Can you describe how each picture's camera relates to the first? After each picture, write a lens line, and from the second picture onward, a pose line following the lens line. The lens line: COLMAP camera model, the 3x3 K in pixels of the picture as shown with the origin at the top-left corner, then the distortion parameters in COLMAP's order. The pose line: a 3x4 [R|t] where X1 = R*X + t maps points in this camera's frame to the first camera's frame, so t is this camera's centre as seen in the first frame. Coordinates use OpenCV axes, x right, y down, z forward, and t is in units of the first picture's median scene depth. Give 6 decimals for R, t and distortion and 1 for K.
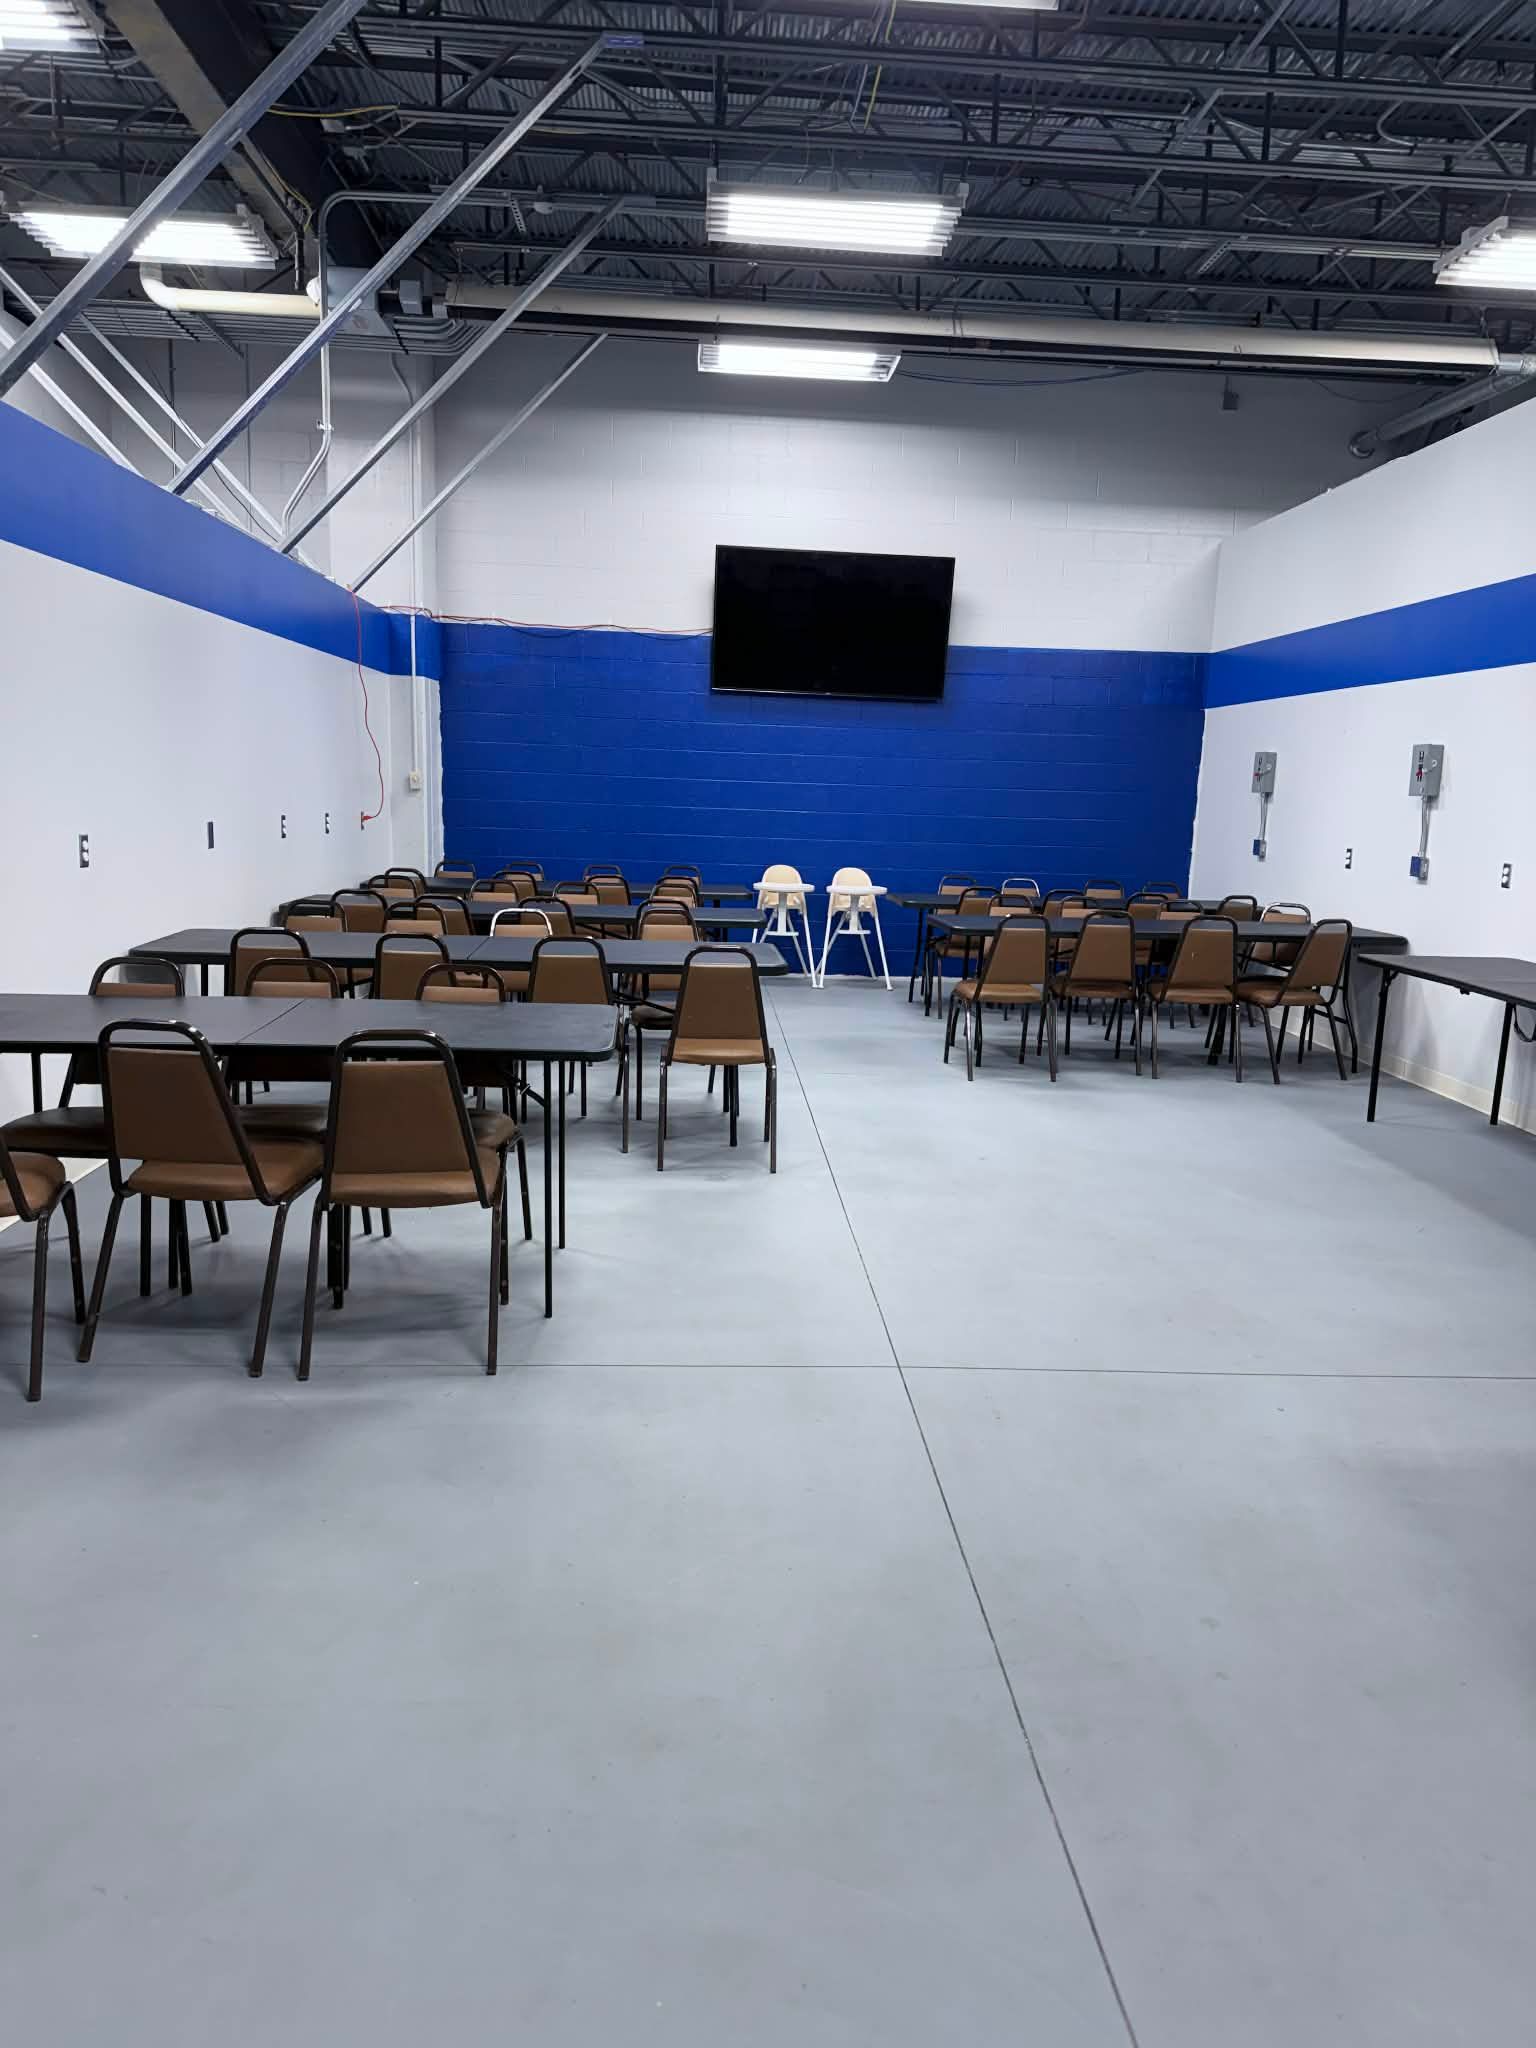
lens RADIAL K [[1430.2, 0, 771.2], [0, 1430.2, 1022.1], [0, 0, 1]] dist [0.021940, -0.004475]
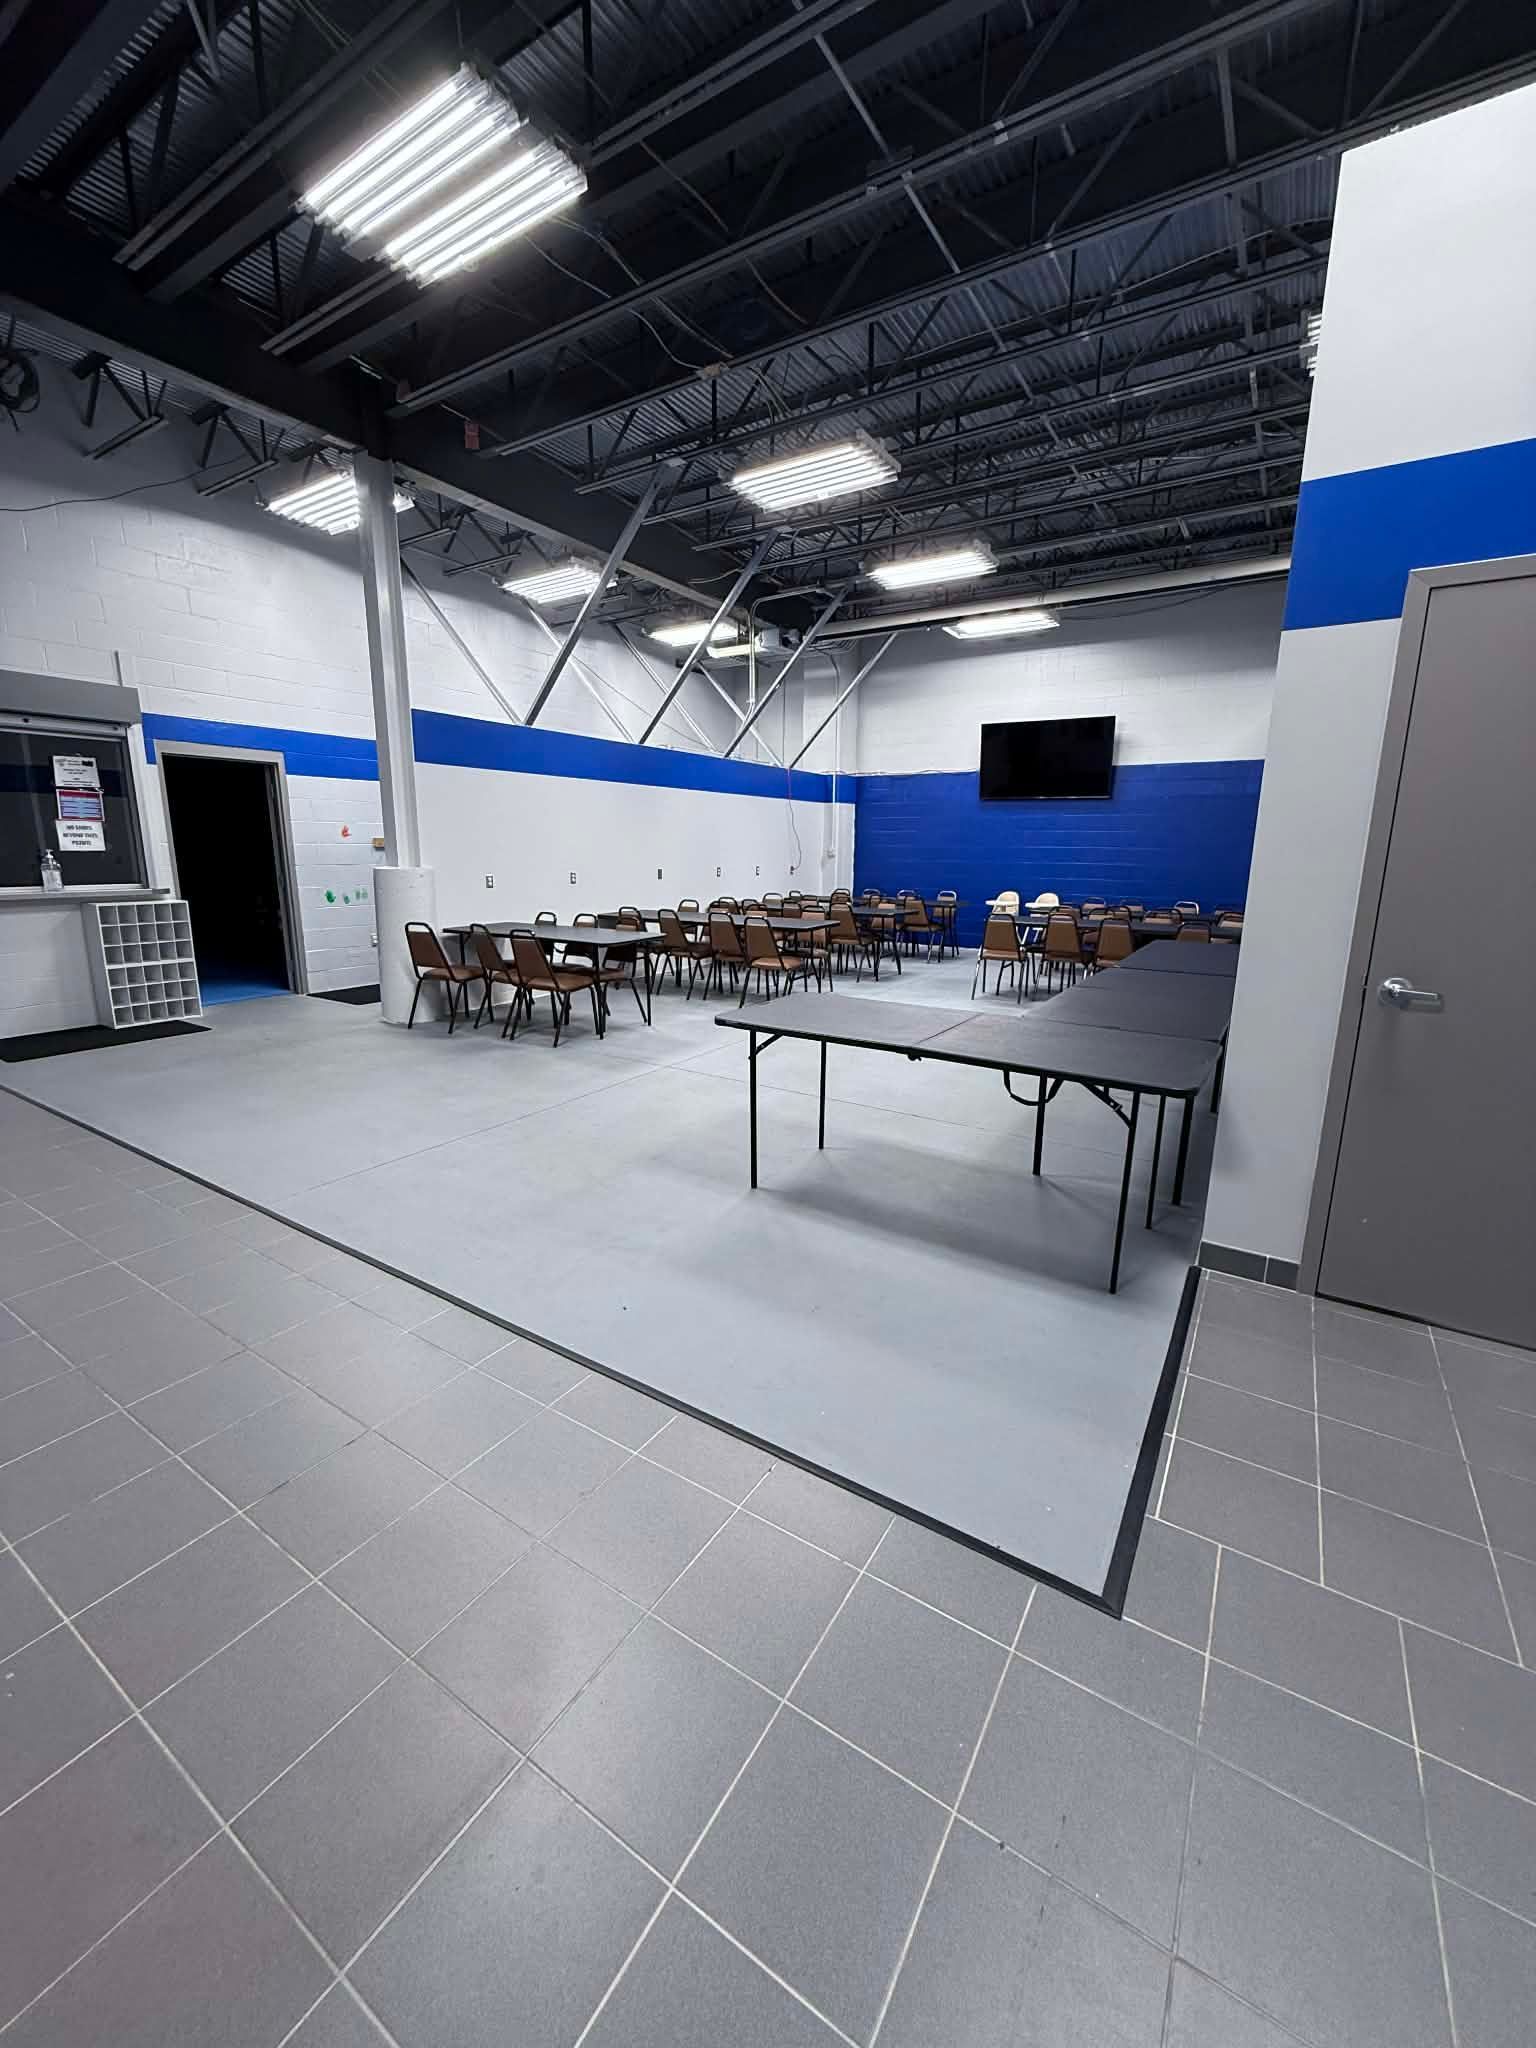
lens RADIAL K [[803.3, 0, 775.2], [0, 803.3, 1023.4], [0, 0, 1]] dist [0.000300, -0.000403]
pose [[0.809508, 0.099689, -0.578584, 0.402946], [-0.076049, 0.994981, 0.065032, 0.017390], [0.582163, -0.008643, 0.813026, -0.038570]]
